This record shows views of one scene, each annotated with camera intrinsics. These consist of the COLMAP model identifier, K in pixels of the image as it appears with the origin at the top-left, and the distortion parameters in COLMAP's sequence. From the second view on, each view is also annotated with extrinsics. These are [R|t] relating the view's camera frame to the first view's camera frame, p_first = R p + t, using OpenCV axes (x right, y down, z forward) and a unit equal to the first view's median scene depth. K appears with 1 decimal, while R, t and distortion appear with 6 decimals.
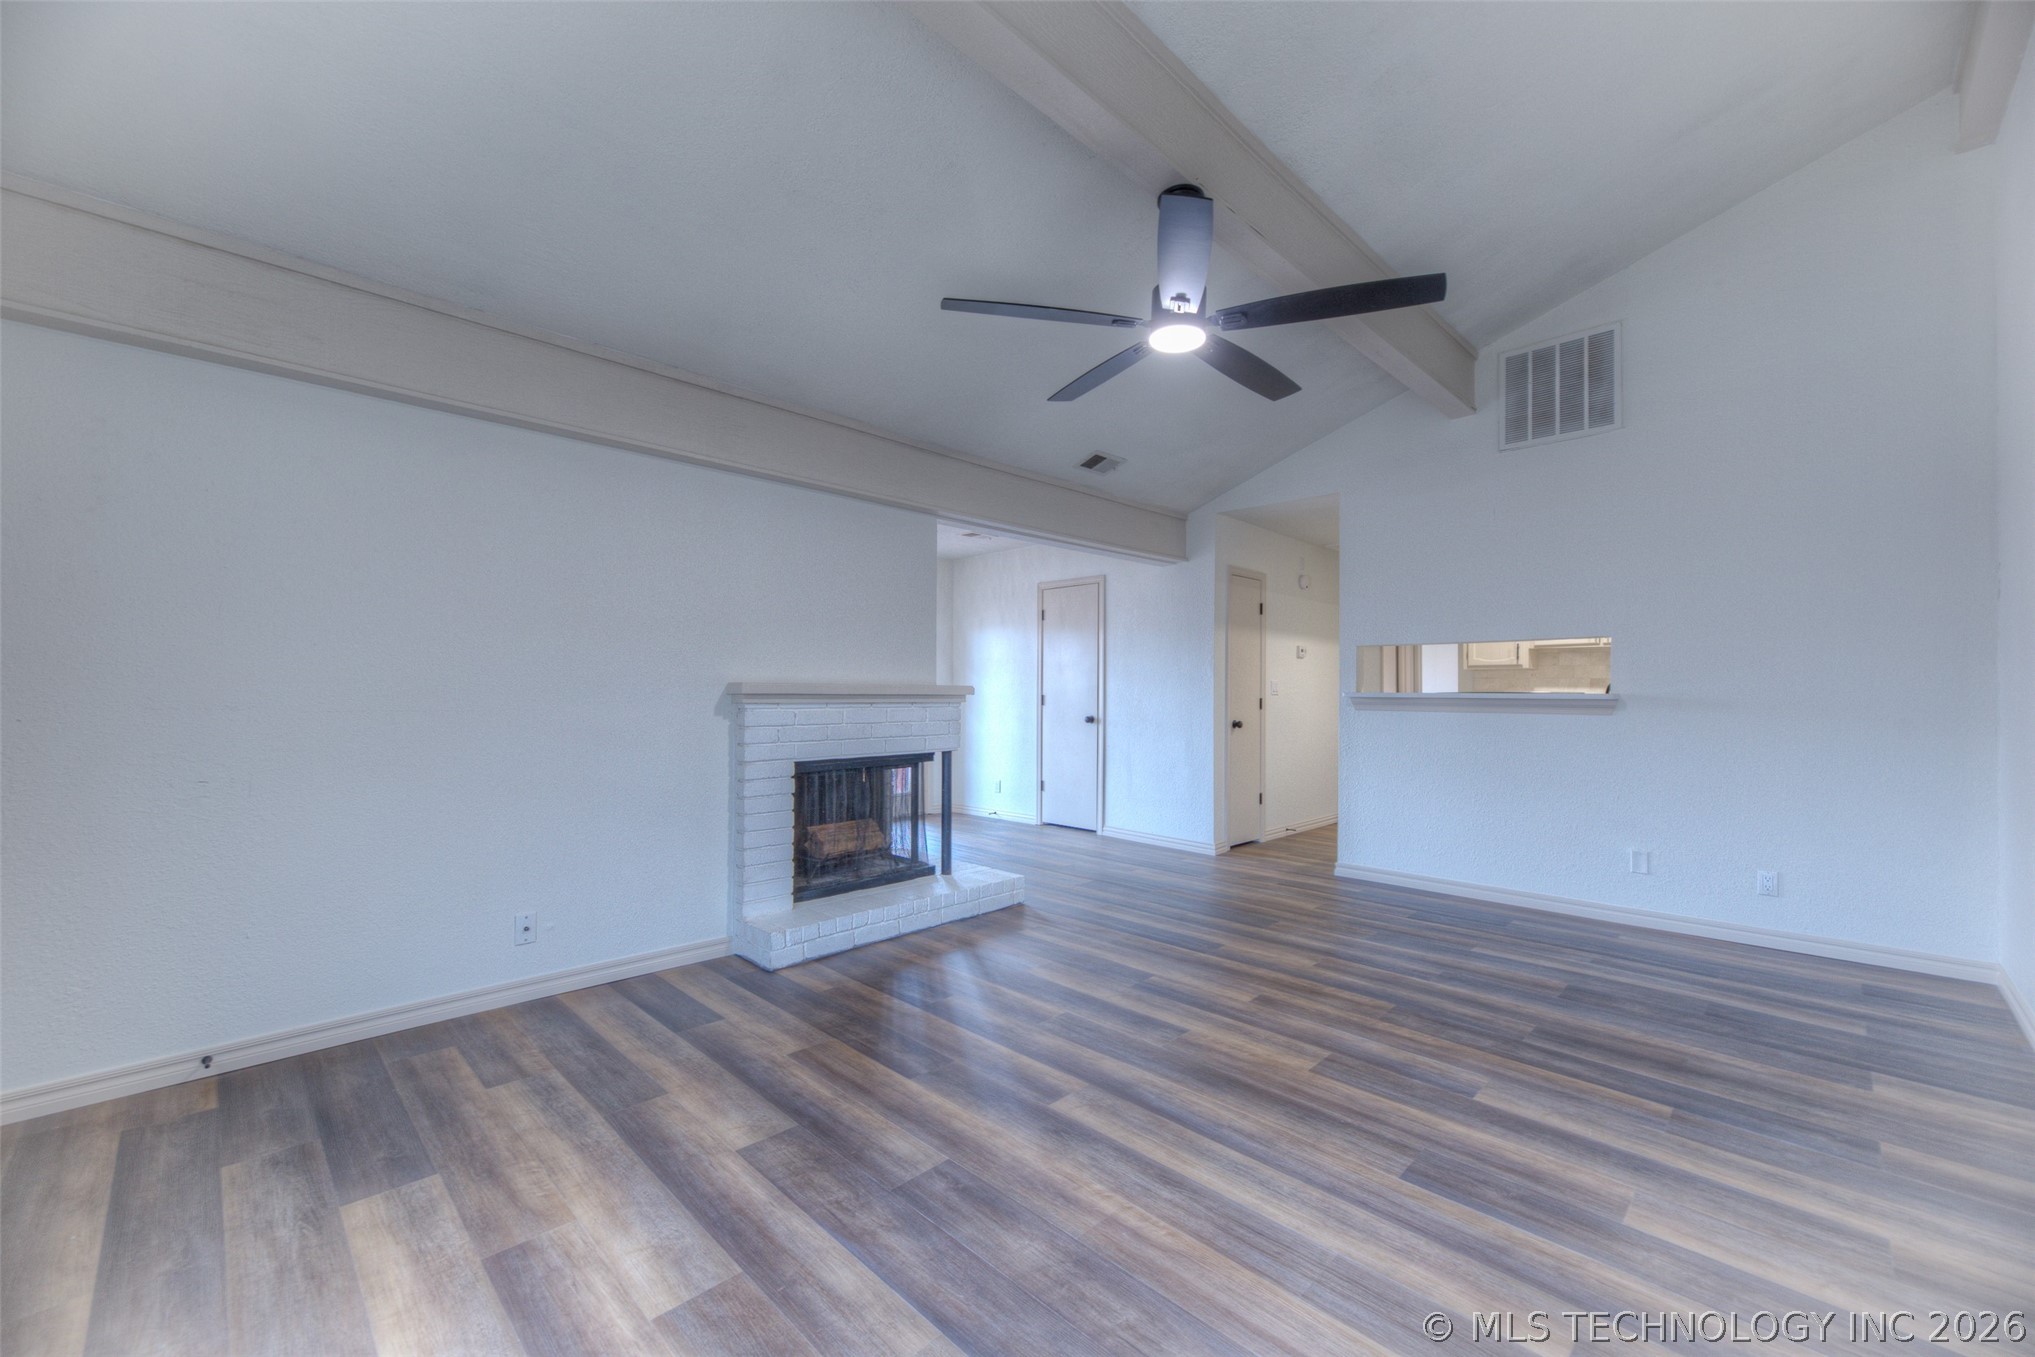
lens RADIAL K [[811.3, 0, 1020.6], [0, 811.3, 670.8], [0, 0, 1]] dist [0.005632, -0.001410]
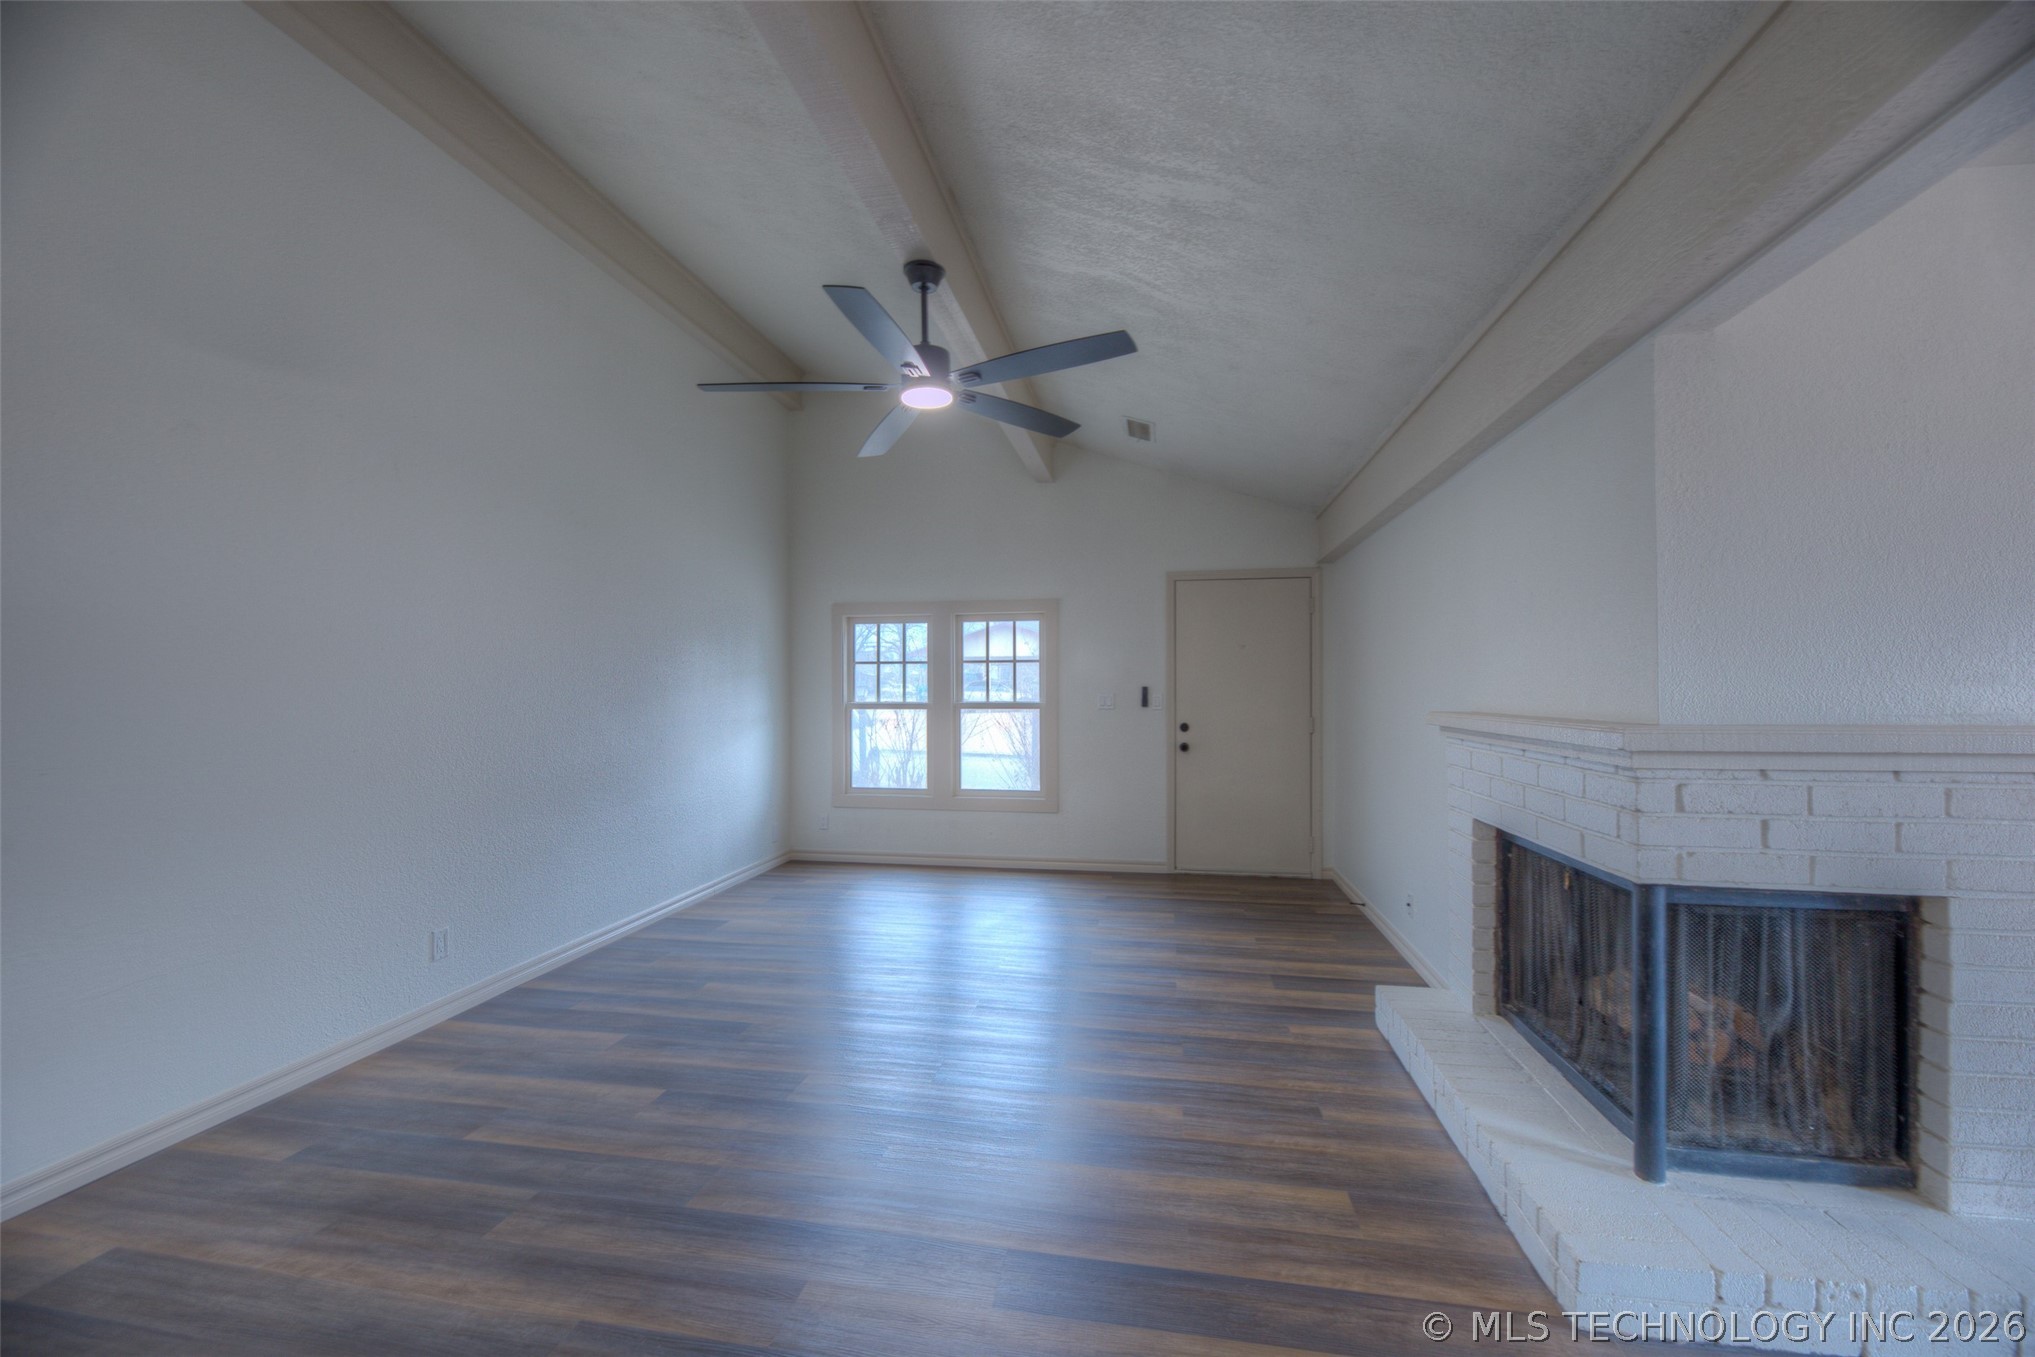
lens RADIAL K [[811.3, 0, 1015.7], [0, 811.3, 692.2], [0, 0, 1]] dist [0.005632, -0.001410]
pose [[-0.820949, -0.005635, -0.570974, 0.566759], [0.010378, 0.999639, -0.024788, 0.008896], [0.570907, -0.026276, -0.820594, 1.555510]]
